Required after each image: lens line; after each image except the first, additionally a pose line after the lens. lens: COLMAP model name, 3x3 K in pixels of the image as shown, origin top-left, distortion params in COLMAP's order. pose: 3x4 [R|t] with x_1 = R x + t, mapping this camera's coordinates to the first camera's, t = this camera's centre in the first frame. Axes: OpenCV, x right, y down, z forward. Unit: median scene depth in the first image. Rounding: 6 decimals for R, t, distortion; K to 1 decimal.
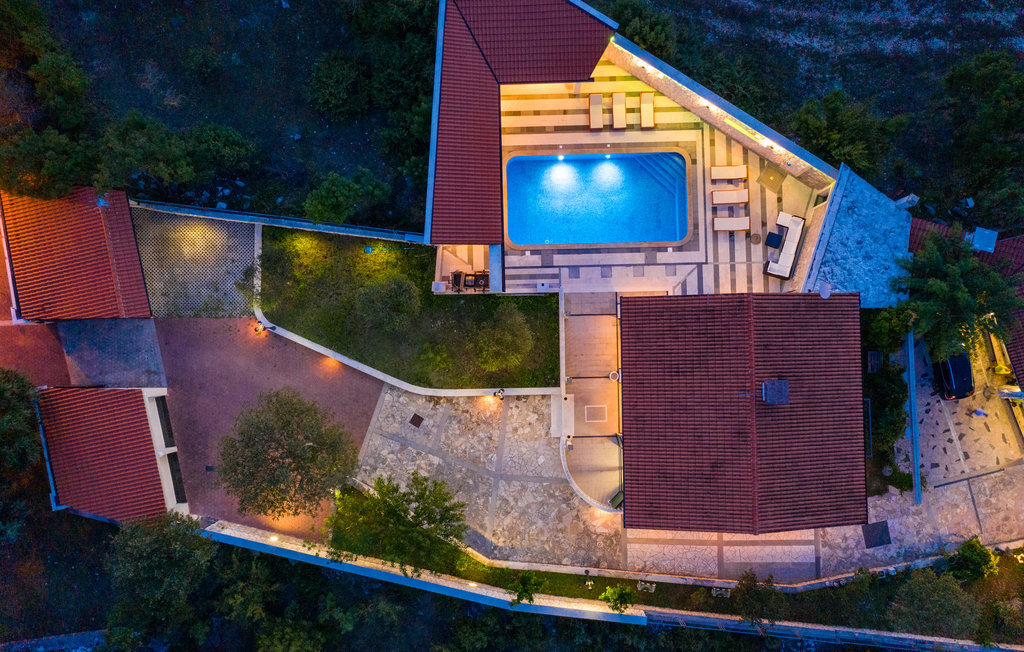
lens RADIAL K [[799.8, 0, 512.0], [0, 799.8, 326.0], [0, 0, 1]] dist [0.002570, 0.003081]
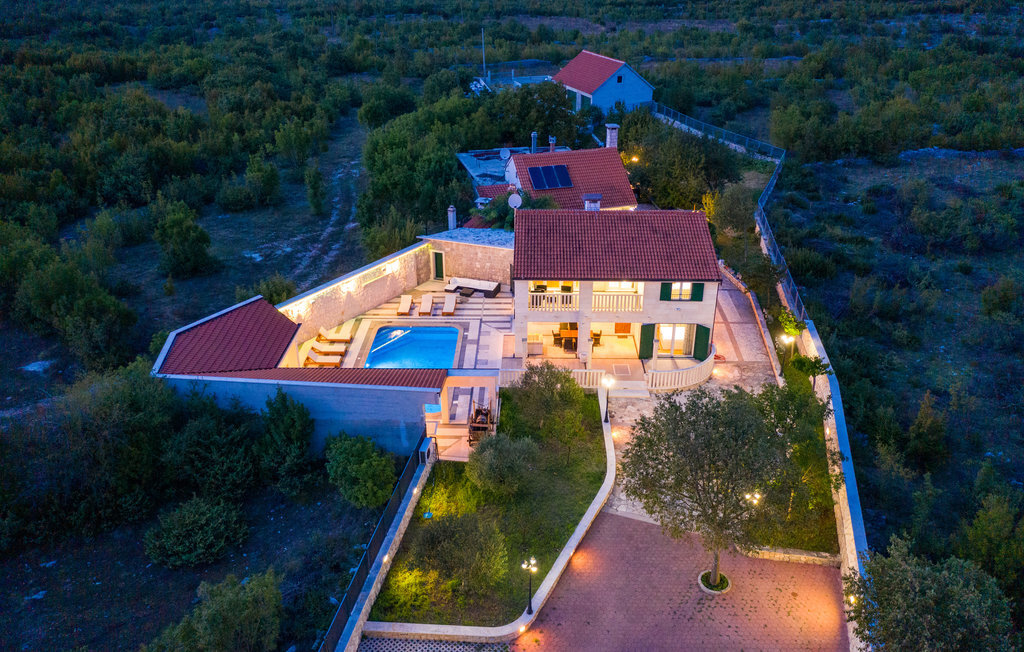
lens RADIAL K [[799.8, 0, 512.0], [0, 799.8, 326.0], [0, 0, 1]] dist [0.002570, 0.003081]
pose [[0.047239, -0.454210, 0.889642, -0.764221], [0.998493, 0.046389, -0.029335, -0.001520], [-0.027945, 0.889686, 0.455716, 0.492801]]
